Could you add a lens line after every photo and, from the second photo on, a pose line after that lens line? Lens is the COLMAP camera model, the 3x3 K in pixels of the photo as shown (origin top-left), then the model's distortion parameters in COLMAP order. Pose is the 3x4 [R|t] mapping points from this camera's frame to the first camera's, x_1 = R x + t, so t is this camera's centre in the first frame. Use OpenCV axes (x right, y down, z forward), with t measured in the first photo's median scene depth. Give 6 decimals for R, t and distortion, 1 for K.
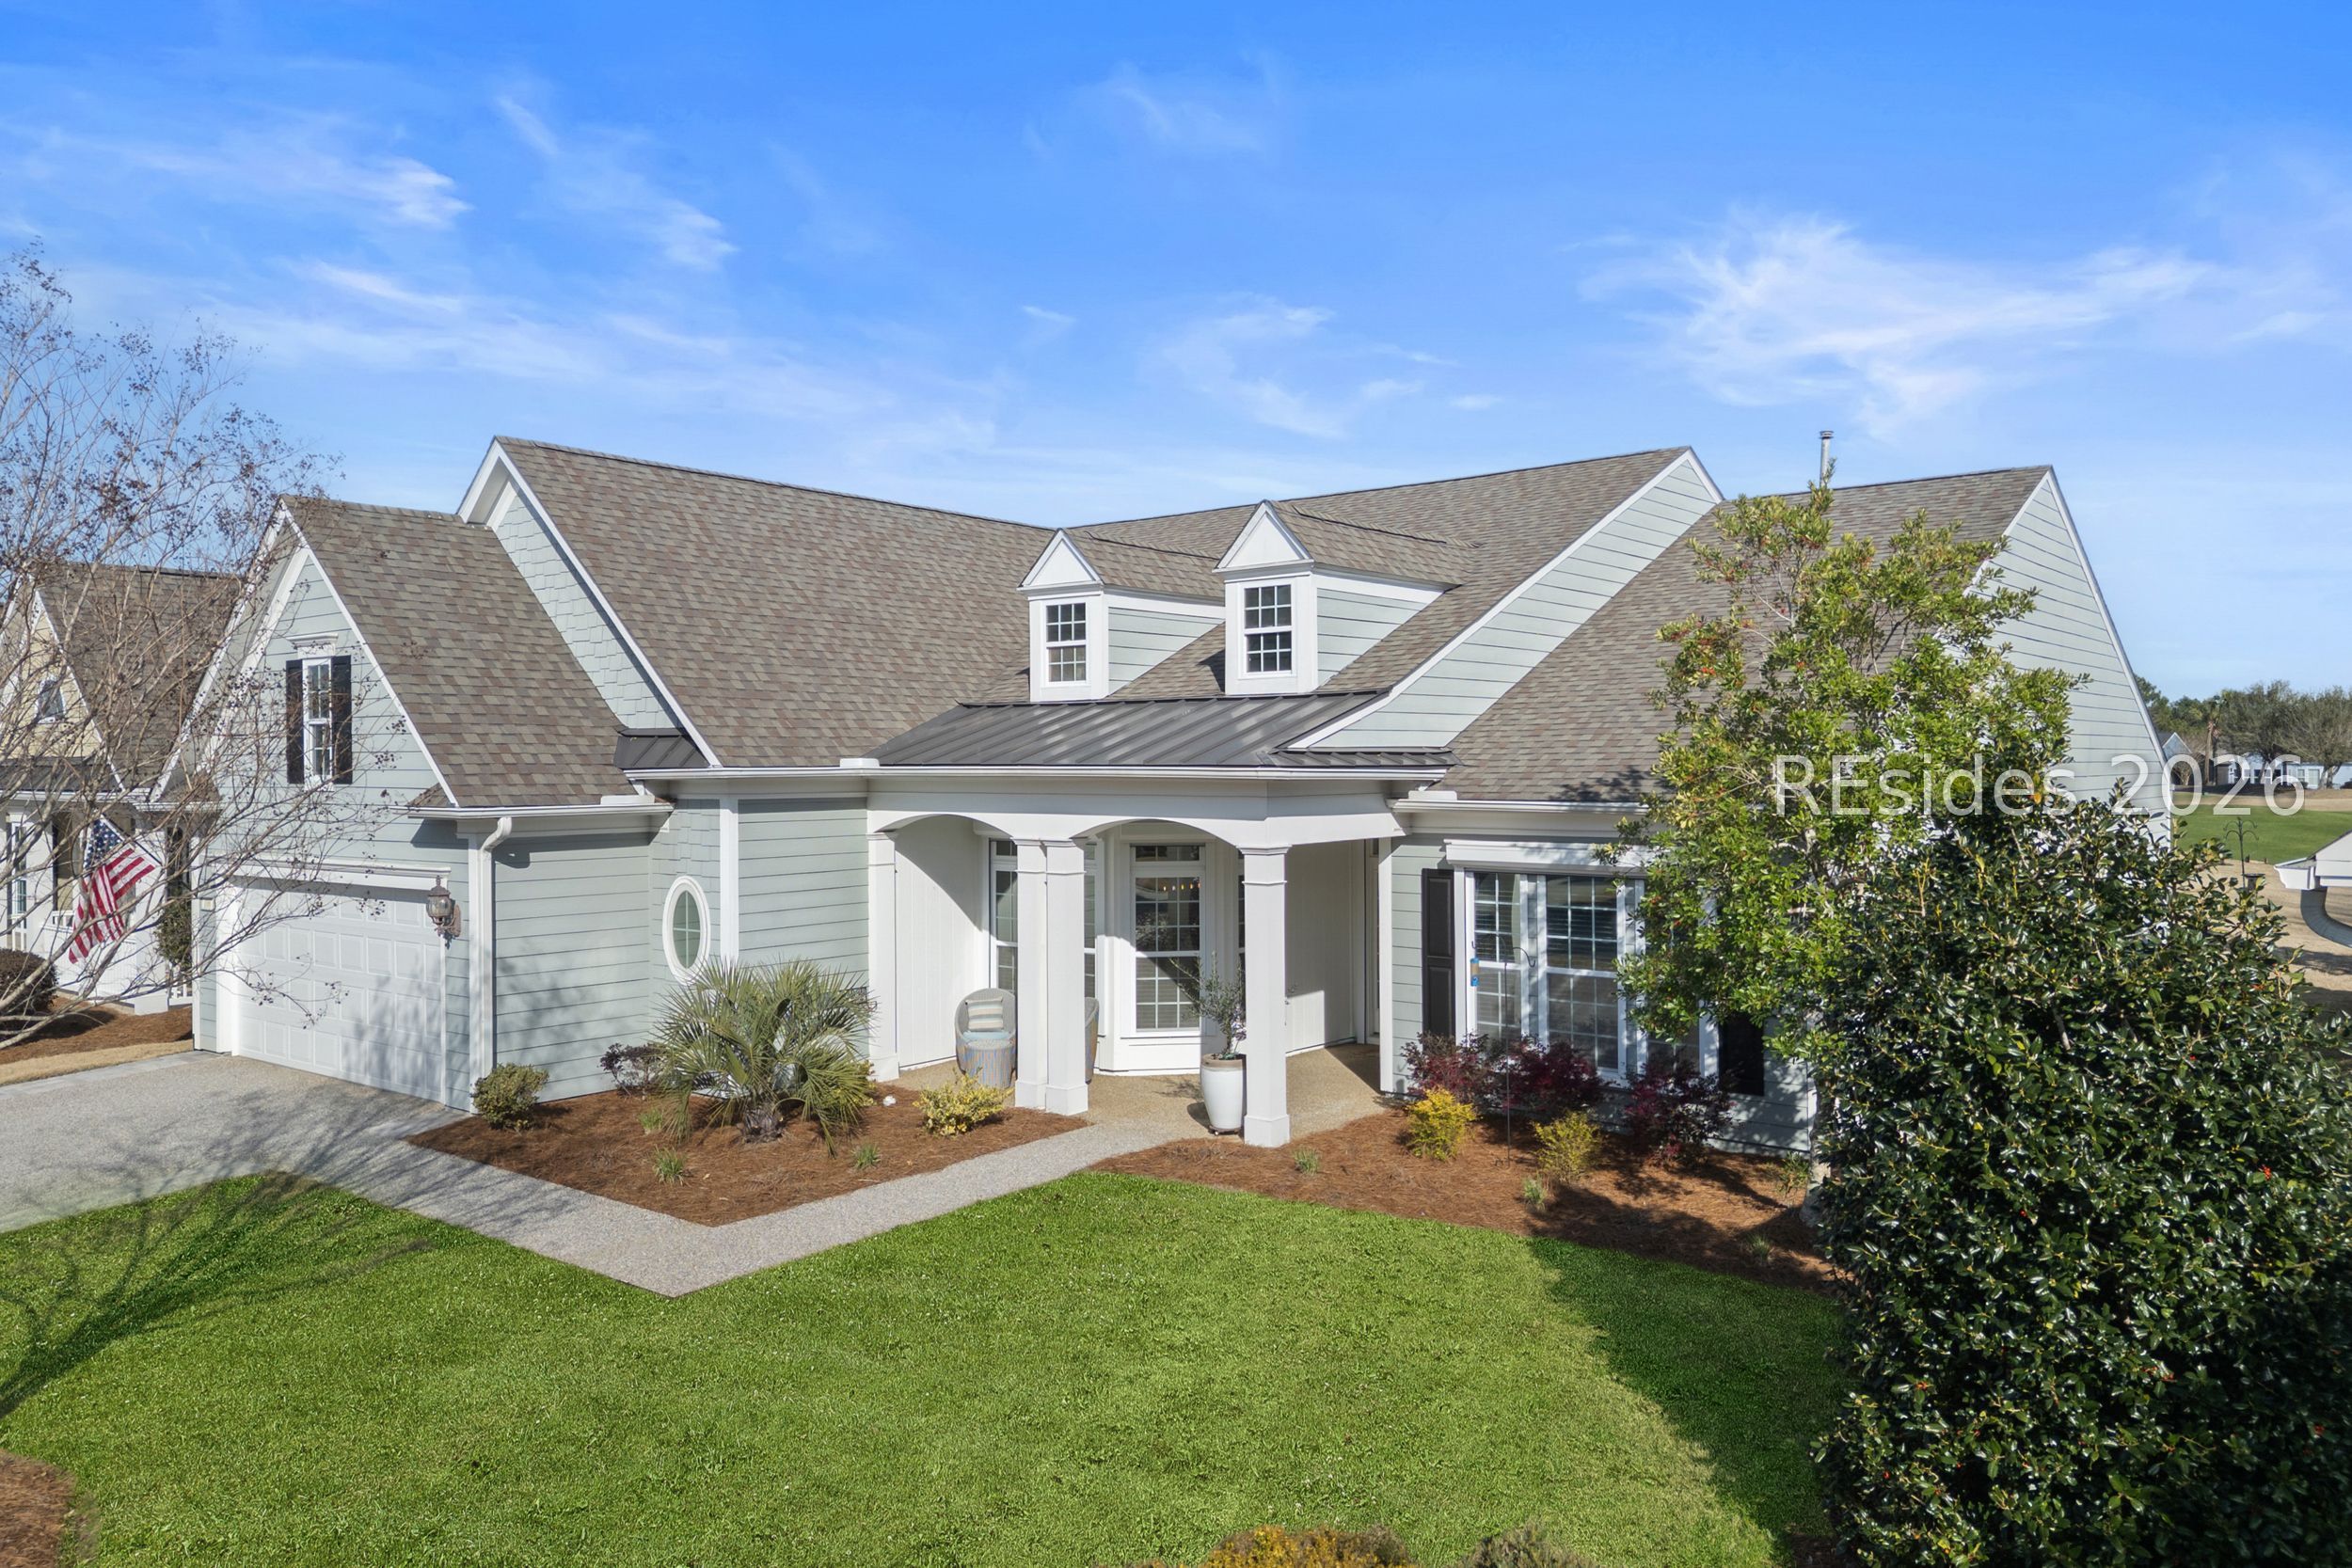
lens RADIAL K [[1678.5, 0, 1176.0], [0, 1678.5, 784.0], [0, 0, 1]] dist [0.002507, -0.002675]
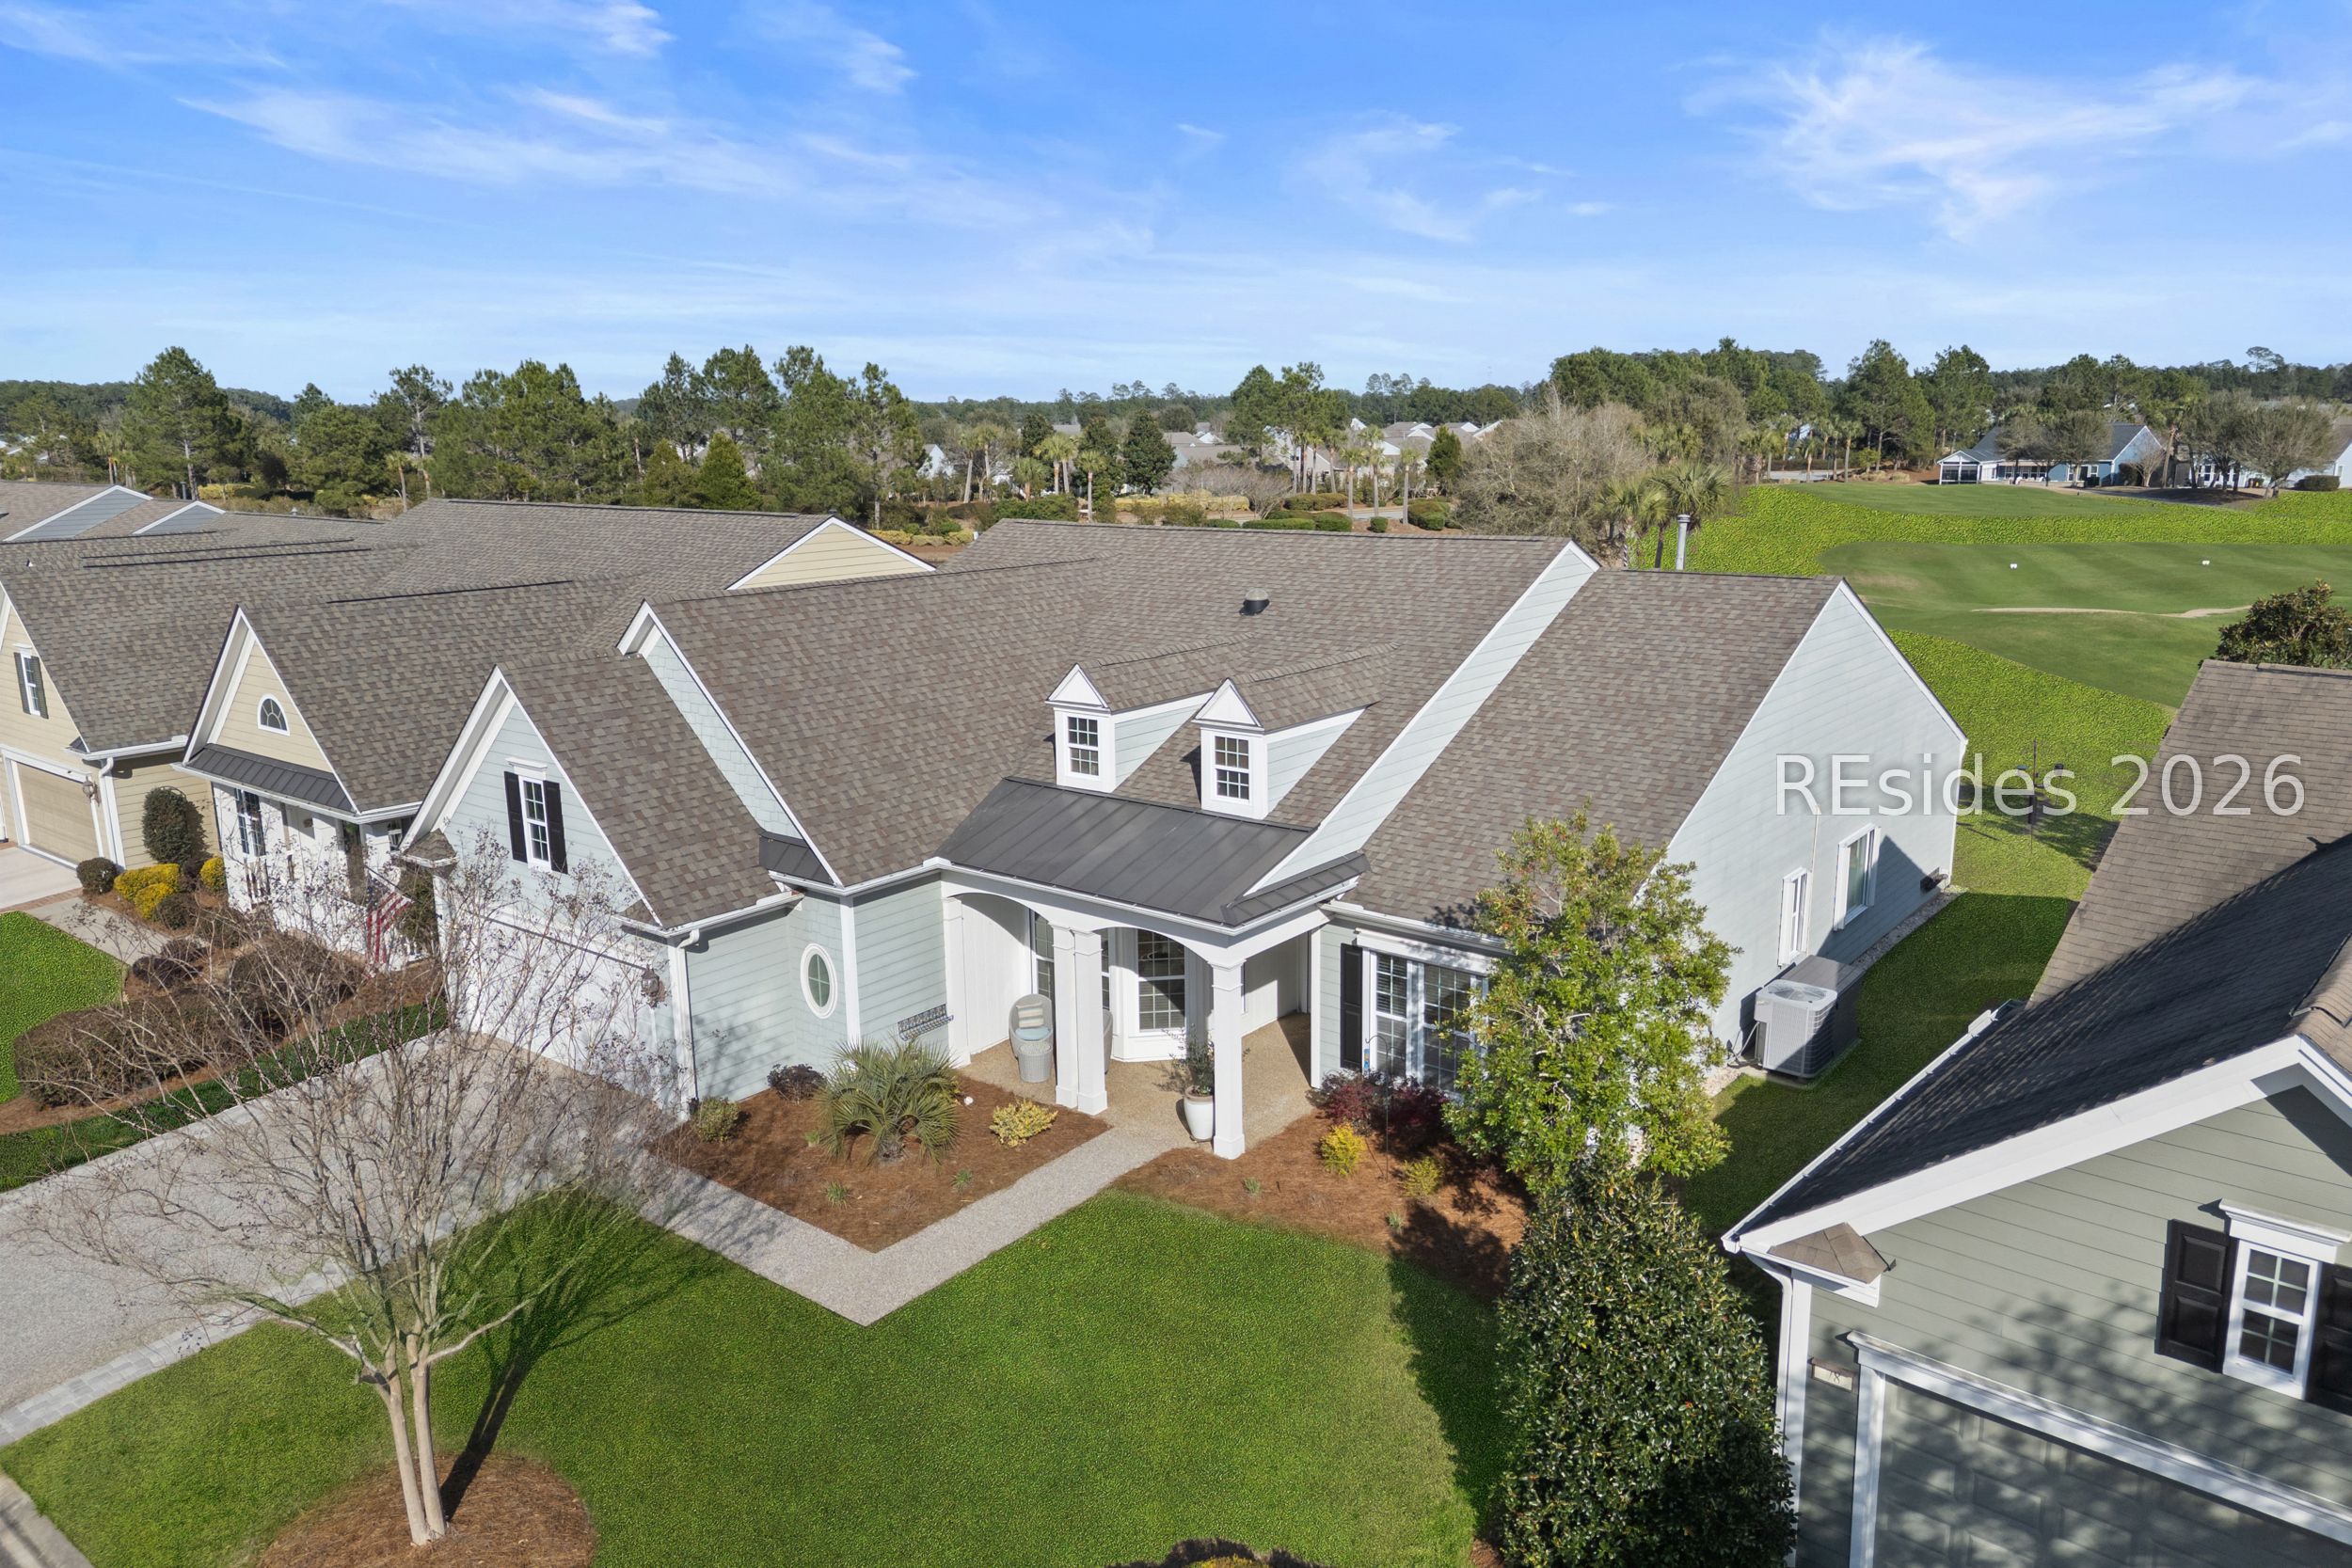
lens RADIAL K [[1633.7, 0, 1176.0], [0, 1633.7, 784.0], [0, 0, 1]] dist [0.005771, -0.000697]
pose [[0.999957, -0.009245, 0.000789, 0.007985], [0.008890, 0.978990, 0.203717, -0.357333], [-0.002656, -0.203701, 0.979030, -0.313076]]
